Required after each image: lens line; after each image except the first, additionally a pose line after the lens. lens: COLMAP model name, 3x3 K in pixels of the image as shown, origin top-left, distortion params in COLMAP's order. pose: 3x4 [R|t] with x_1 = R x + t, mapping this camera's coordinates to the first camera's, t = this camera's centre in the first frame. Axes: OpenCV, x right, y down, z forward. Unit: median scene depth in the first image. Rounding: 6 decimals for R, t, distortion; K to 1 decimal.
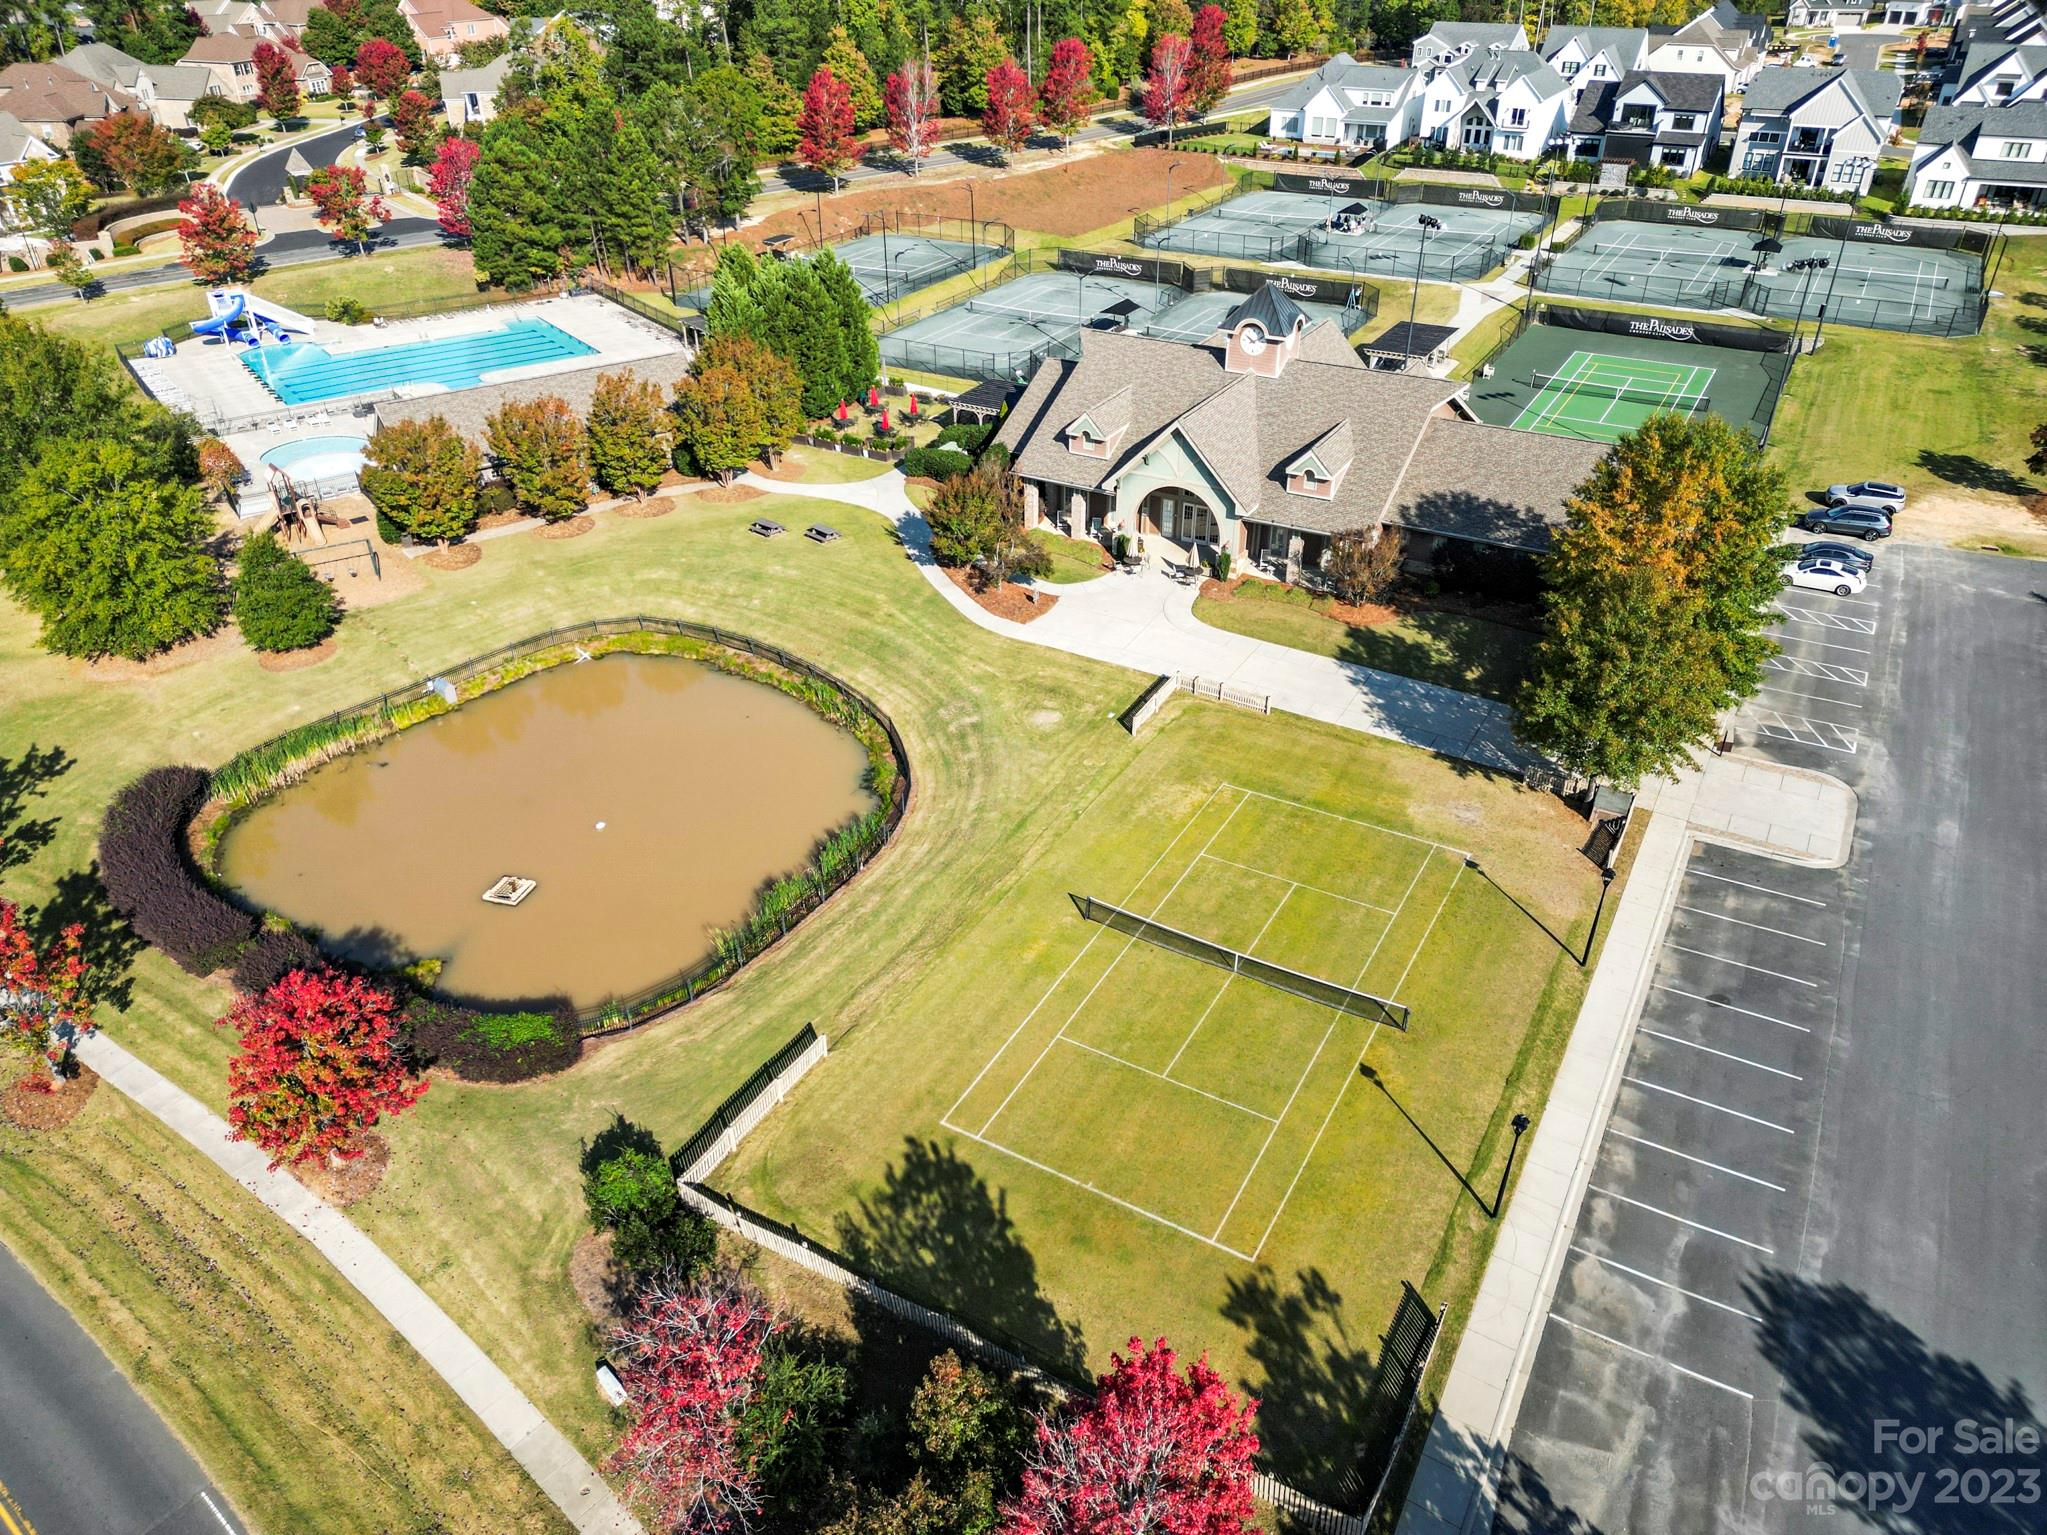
lens RADIAL K [[1423.3, 0, 1023.5], [0, 1423.3, 767.5], [0, 0, 1]] dist [0.066323, -0.058360]
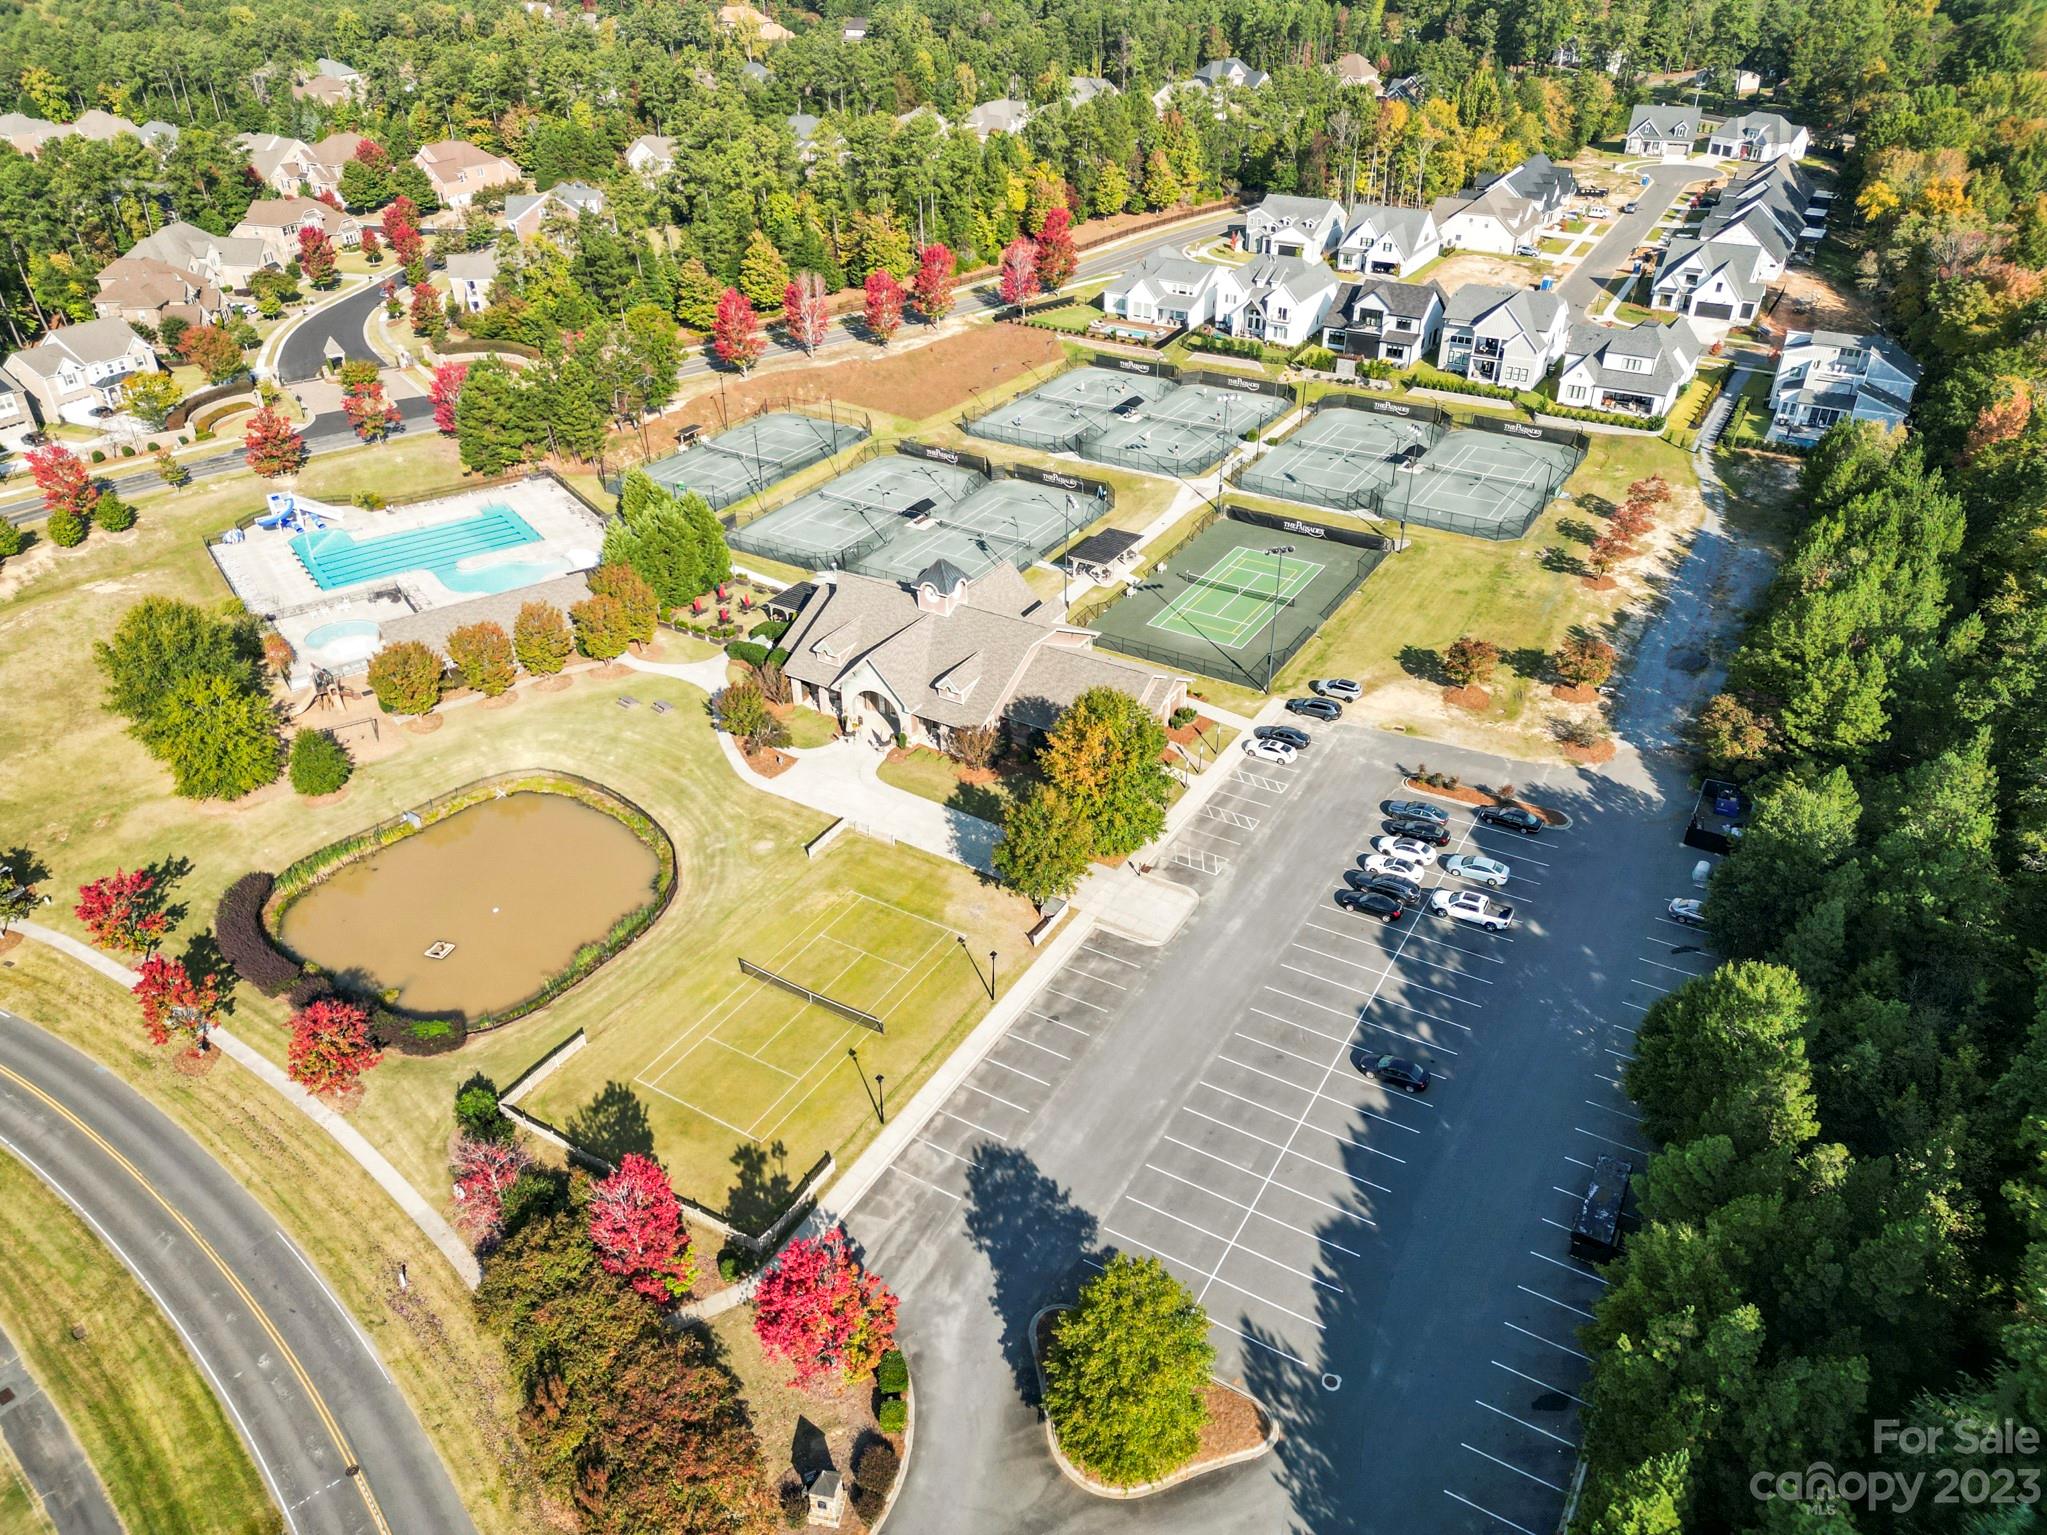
lens RADIAL K [[1423.3, 0, 1023.5], [0, 1423.3, 767.5], [0, 0, 1]] dist [0.066323, -0.058360]
pose [[0.999730, 0.010581, -0.020679, 0.283013], [-0.010381, 0.999899, 0.009741, -0.116368], [0.020779, -0.009523, 0.999739, -0.543941]]
